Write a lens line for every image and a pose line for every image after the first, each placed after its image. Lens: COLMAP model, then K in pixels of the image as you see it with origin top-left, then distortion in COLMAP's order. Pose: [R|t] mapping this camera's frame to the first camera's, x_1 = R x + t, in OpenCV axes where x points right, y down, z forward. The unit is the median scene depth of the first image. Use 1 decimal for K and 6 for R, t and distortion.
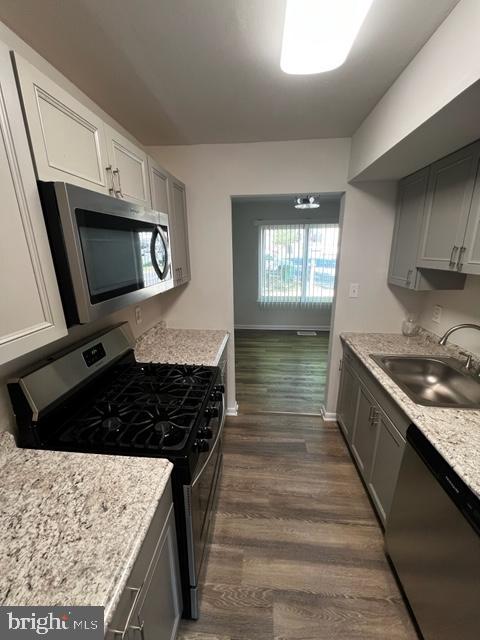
lens RADIAL K [[256.1, 0, 238.9], [0, 256.1, 319.7], [0, 0, 1]] dist [-0.001785, 0.000103]
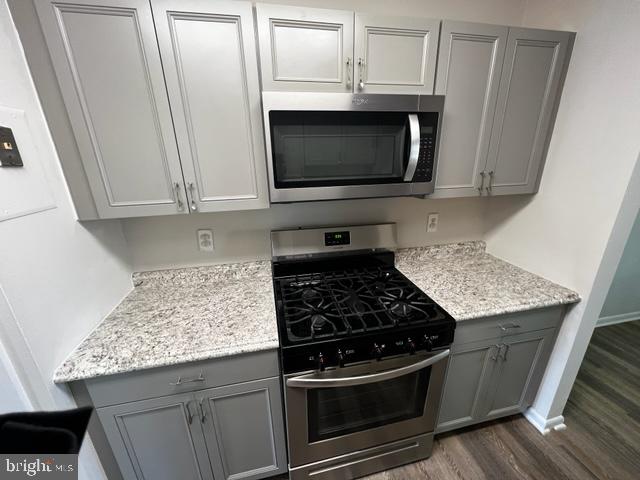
lens RADIAL K [[255.9, 0, 319.3], [0, 255.9, 241.1], [0, 0, 1]] dist [0.001961, -0.000159]
pose [[0.303239, 0.305788, -0.902519, 0.349621], [-0.244481, 0.940378, 0.236471, -0.081809], [0.921019, 0.148941, 0.359919, 0.378657]]
